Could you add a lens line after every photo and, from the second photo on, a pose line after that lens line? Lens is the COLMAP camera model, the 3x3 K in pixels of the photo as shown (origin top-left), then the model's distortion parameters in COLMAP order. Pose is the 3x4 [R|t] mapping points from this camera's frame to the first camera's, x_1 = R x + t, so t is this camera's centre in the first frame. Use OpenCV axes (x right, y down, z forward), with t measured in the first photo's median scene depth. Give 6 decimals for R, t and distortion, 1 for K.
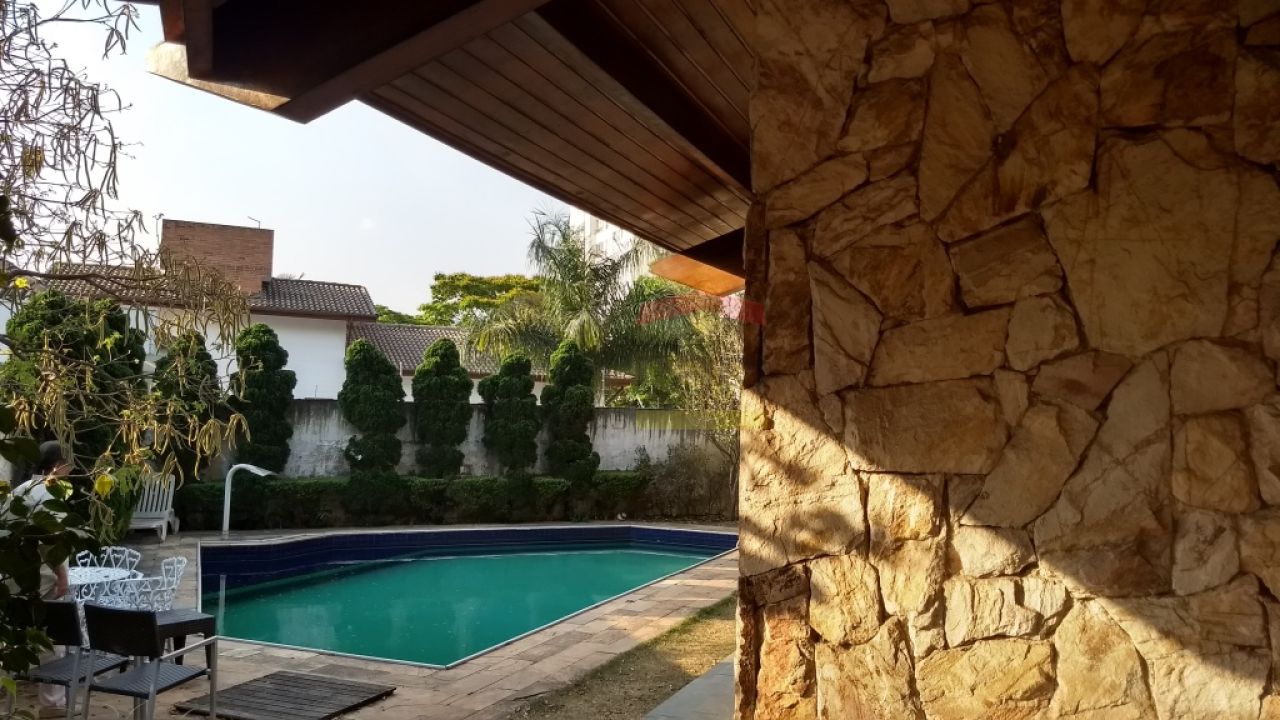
lens RADIAL K [[1021.3, 0, 635.3], [0, 1021.3, 365.0], [0, 0, 1]] dist [0.133053, -0.176986]
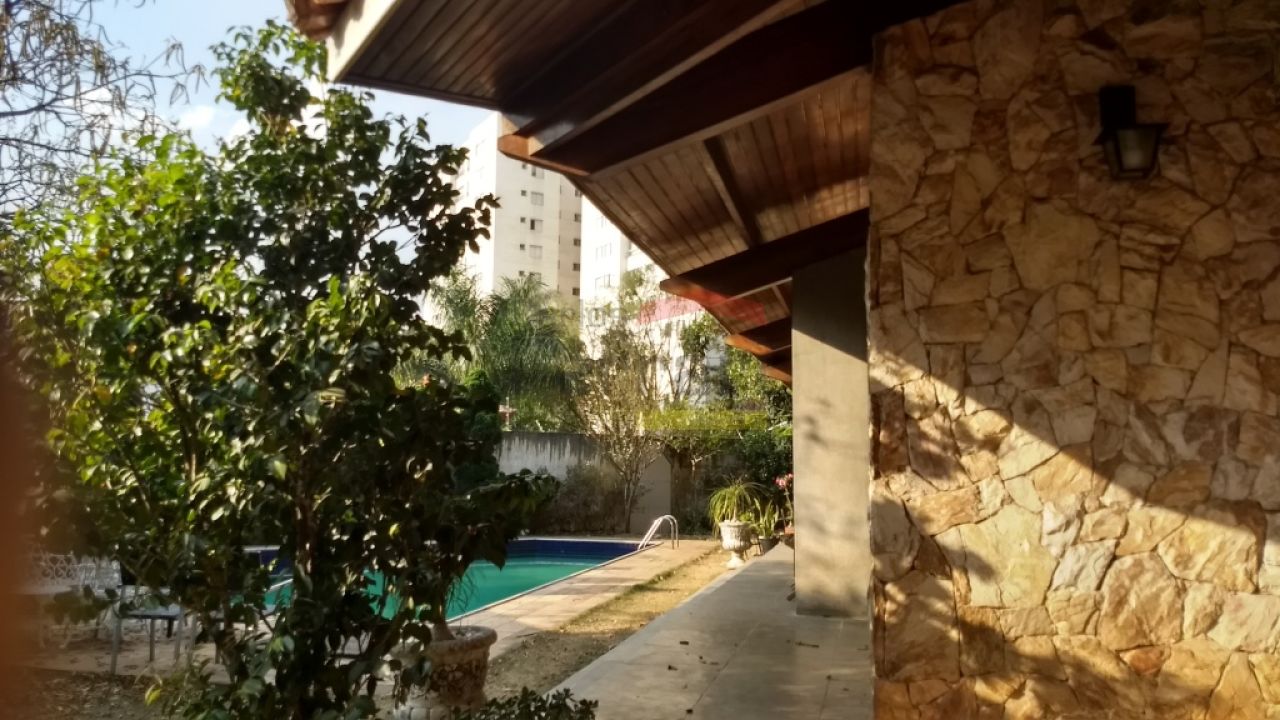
lens RADIAL K [[967.3, 0, 638.3], [0, 967.3, 356.1], [0, 0, 1]] dist [0.179802, -0.308513]
pose [[0.991623, 0.006217, 0.129015, -0.705070], [-0.000266, 0.998937, -0.046094, 0.234983], [-0.129165, 0.045674, 0.990571, -1.085400]]
